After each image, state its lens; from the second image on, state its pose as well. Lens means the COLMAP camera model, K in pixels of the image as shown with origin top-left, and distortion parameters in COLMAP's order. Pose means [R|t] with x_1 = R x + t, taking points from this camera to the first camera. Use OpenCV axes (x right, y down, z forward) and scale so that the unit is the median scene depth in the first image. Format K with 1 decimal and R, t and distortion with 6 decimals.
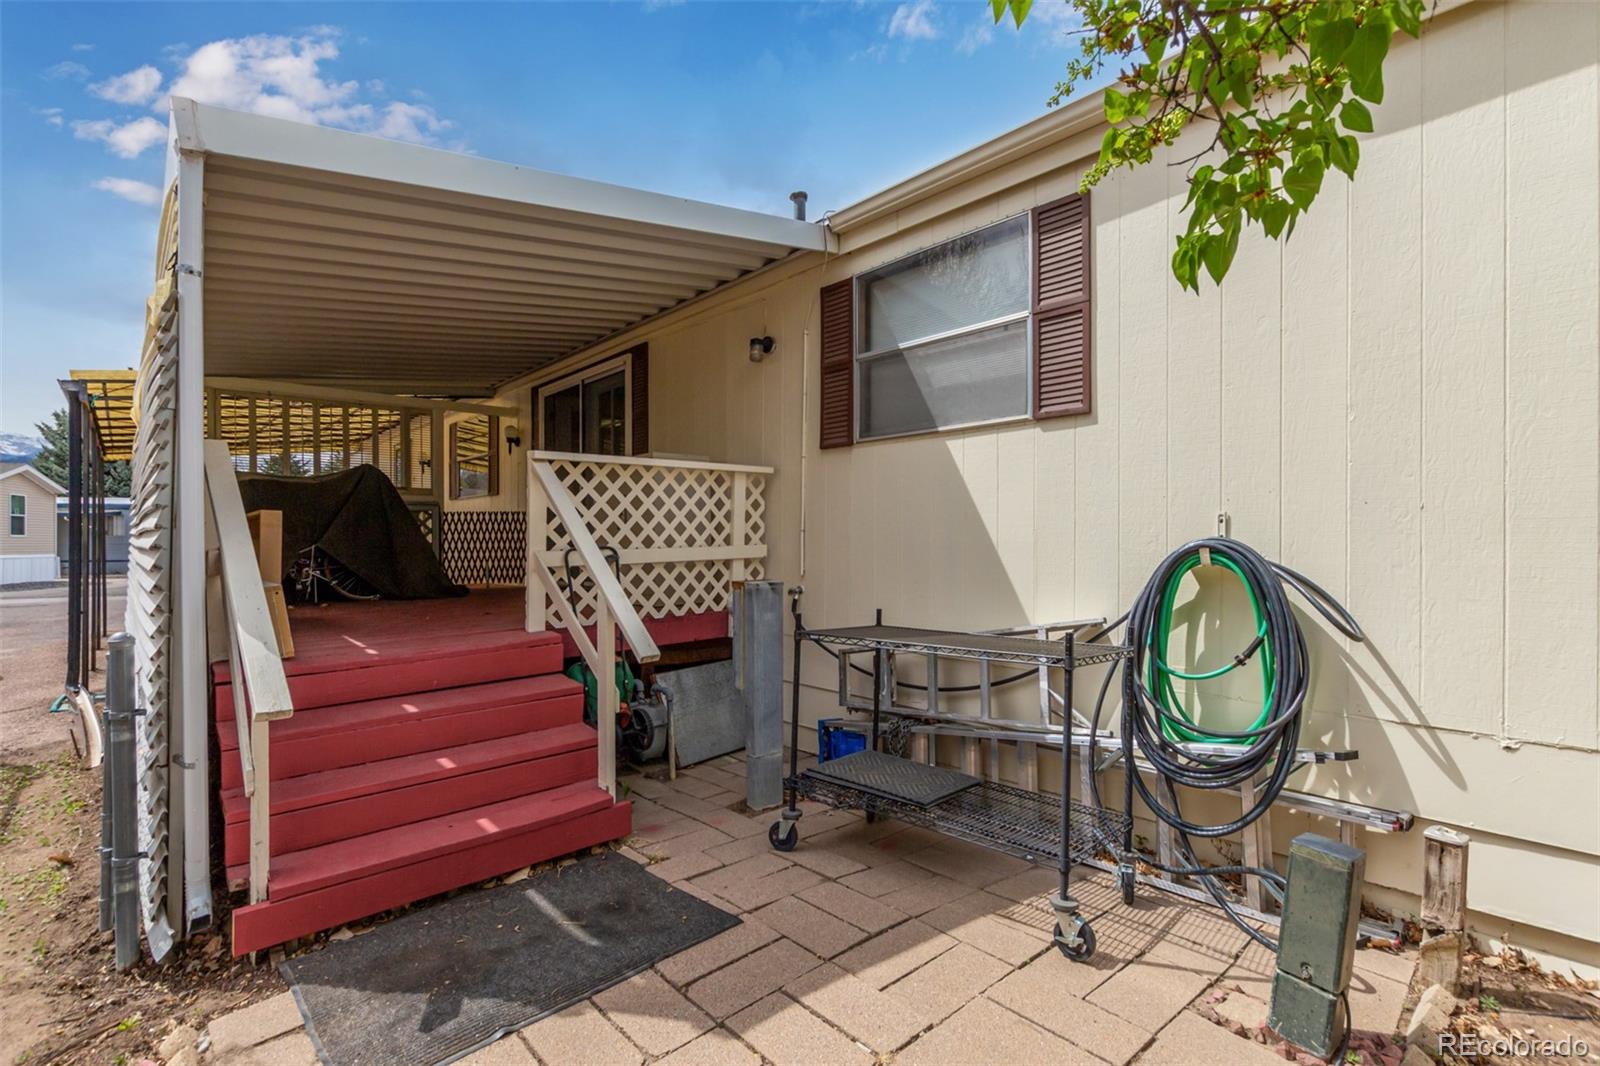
lens RADIAL K [[736.6, 0, 805.4], [0, 736.6, 534.3], [0, 0, 1]] dist [-0.003517, -0.000422]
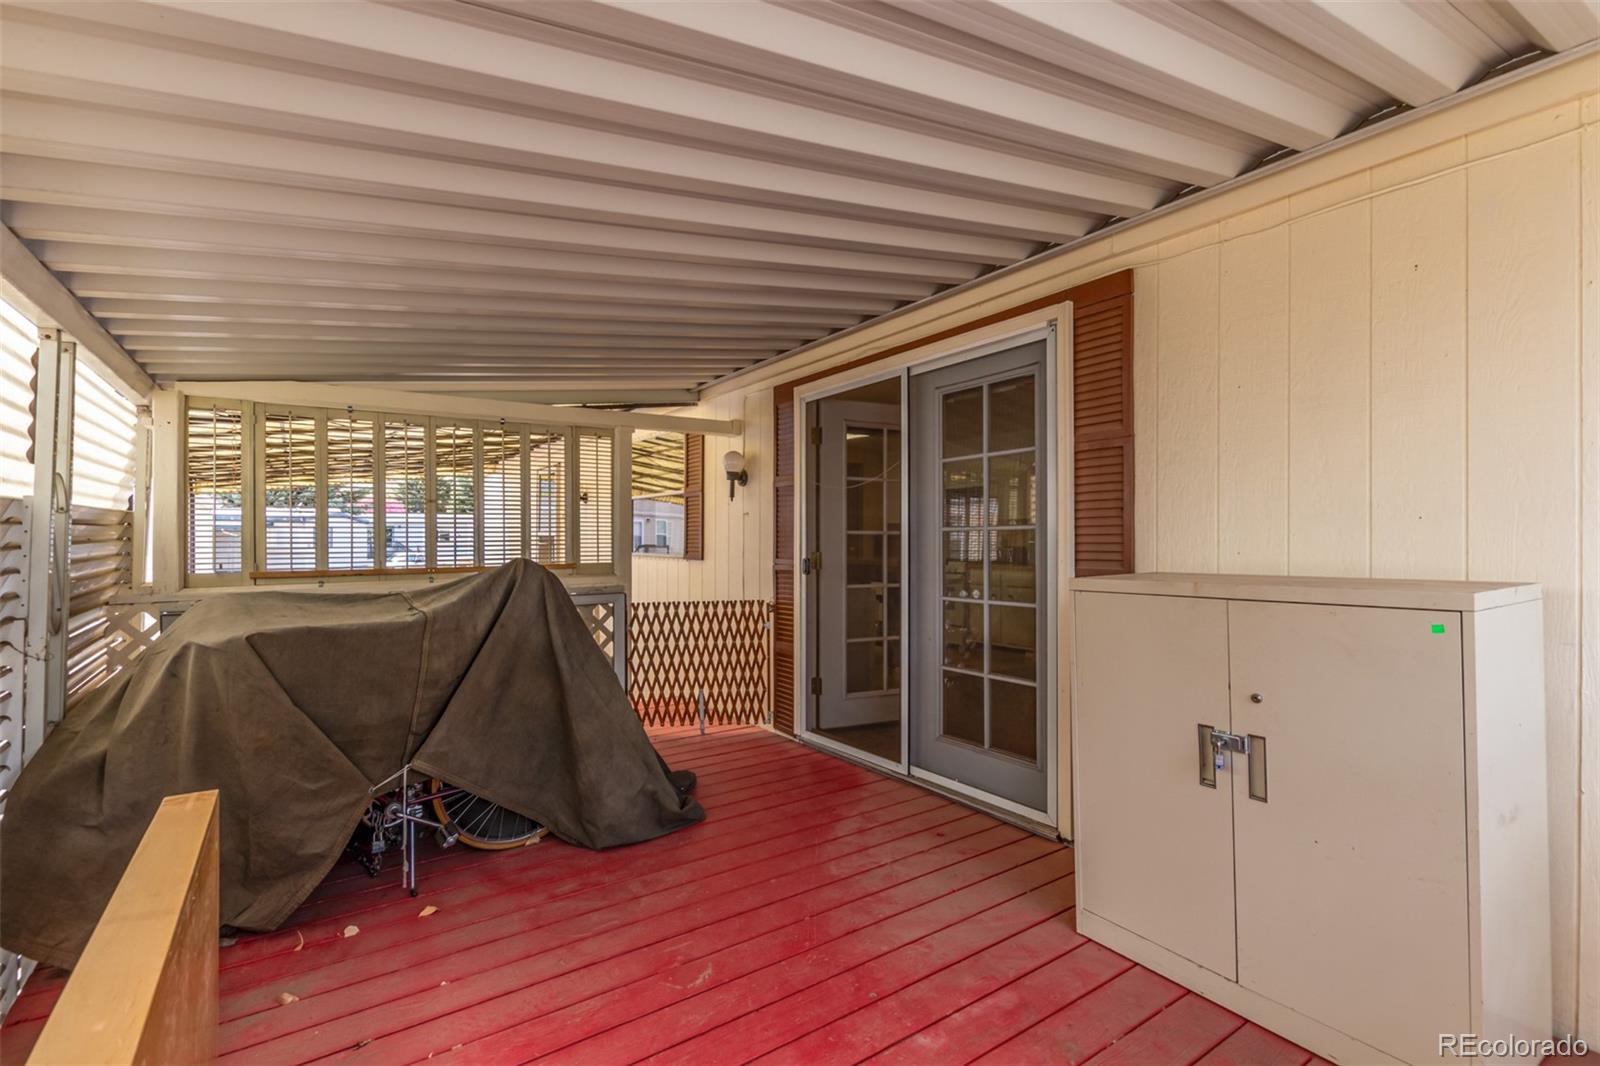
lens RADIAL K [[736.6, 0, 796.3], [0, 736.6, 530.6], [0, 0, 1]] dist [-0.003517, -0.000422]
pose [[0.988991, 0.004296, -0.147913, -0.274190], [-0.004572, 0.999988, -0.001527, -0.086620], [0.147905, 0.002186, 0.988999, 0.438229]]
